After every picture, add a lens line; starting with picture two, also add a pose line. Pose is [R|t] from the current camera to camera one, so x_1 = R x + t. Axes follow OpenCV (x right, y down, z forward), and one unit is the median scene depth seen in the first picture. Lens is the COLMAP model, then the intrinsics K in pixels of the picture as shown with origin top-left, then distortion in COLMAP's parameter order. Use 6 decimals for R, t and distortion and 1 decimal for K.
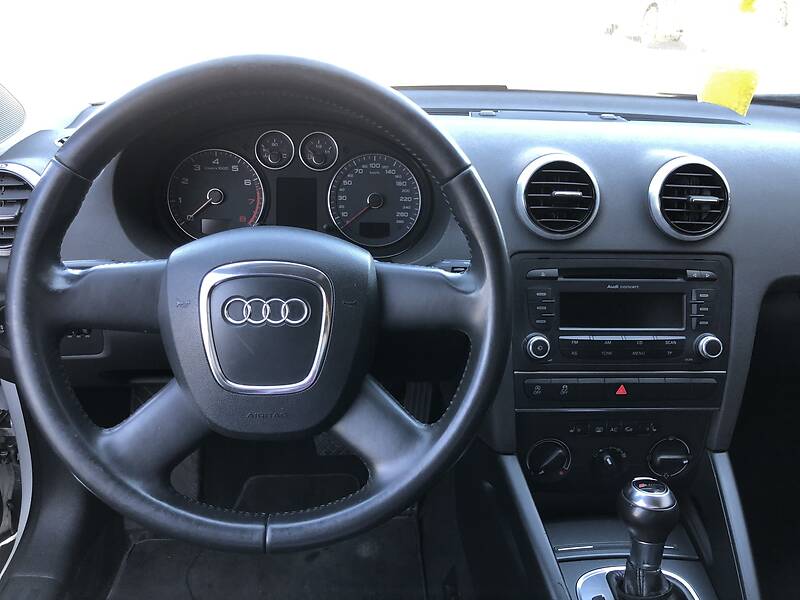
lens RADIAL K [[657.8, 0, 394.1], [0, 657.8, 297.0], [0, 0, 1]] dist [0.018568, -0.027567]
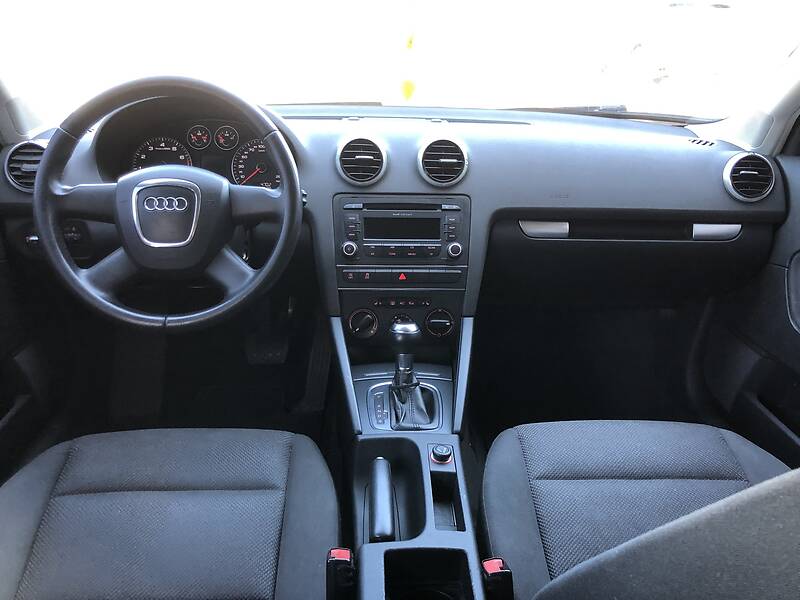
lens RADIAL K [[657.8, 0, 404.9], [0, 657.8, 303.9], [0, 0, 1]] dist [0.018568, -0.027567]
pose [[0.999929, -0.006483, -0.009949, 0.369498], [0.006052, 0.999067, -0.042761, 0.281848], [0.010217, 0.042698, 0.999036, -0.648432]]
